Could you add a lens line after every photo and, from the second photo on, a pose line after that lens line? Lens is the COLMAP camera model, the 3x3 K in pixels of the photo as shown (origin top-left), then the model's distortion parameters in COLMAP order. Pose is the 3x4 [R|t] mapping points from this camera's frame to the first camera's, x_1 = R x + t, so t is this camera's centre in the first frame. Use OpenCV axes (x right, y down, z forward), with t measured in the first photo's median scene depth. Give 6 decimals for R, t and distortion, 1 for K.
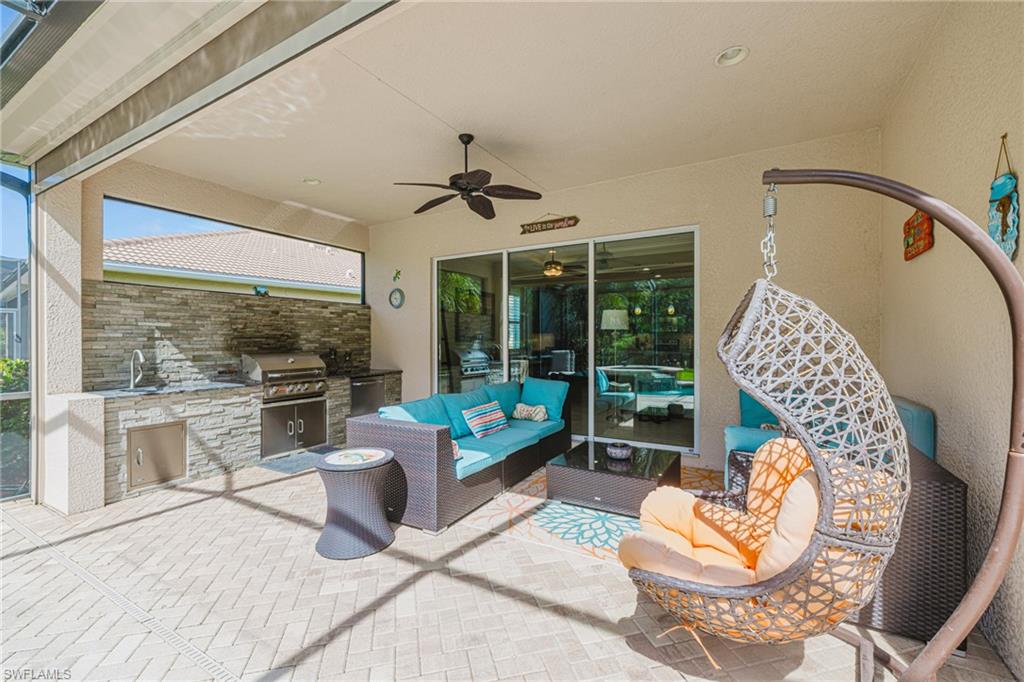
lens RADIAL K [[424.0, 0, 512.0], [0, 424.0, 341.0], [0, 0, 1]] dist [-0.033665, -0.000014]
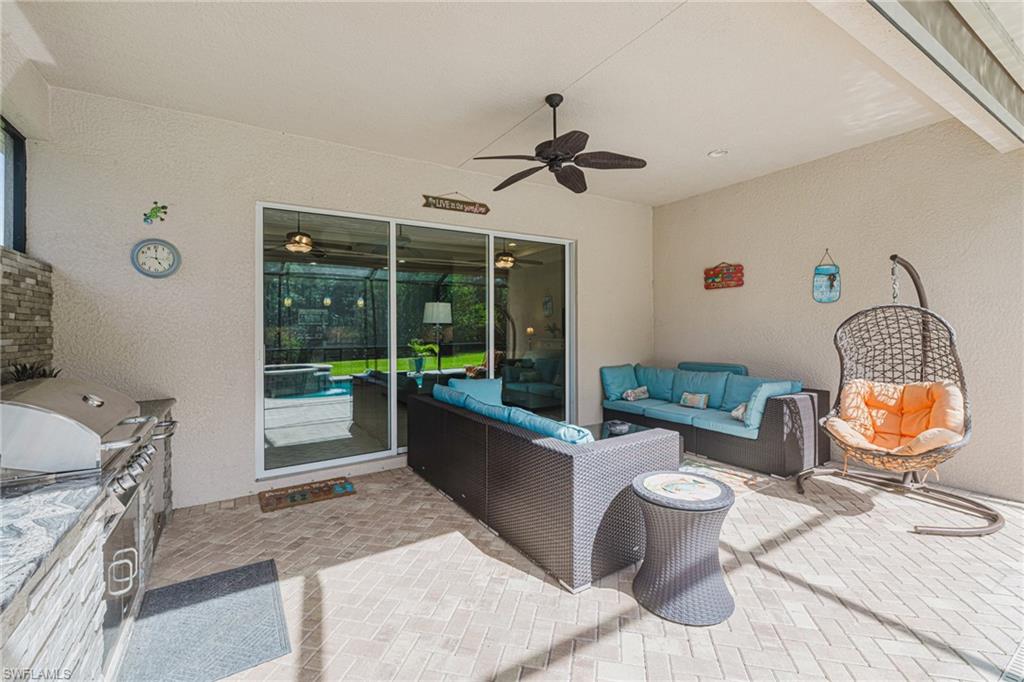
lens RADIAL K [[433.1, 0, 516.0], [0, 433.1, 333.2], [0, 0, 1]] dist [-0.000681, 0.000047]
pose [[0.473667, -0.012044, 0.880622, -0.674422], [0.009726, 0.999917, 0.008444, -0.014255], [-0.880650, 0.004565, 0.473745, 0.479942]]
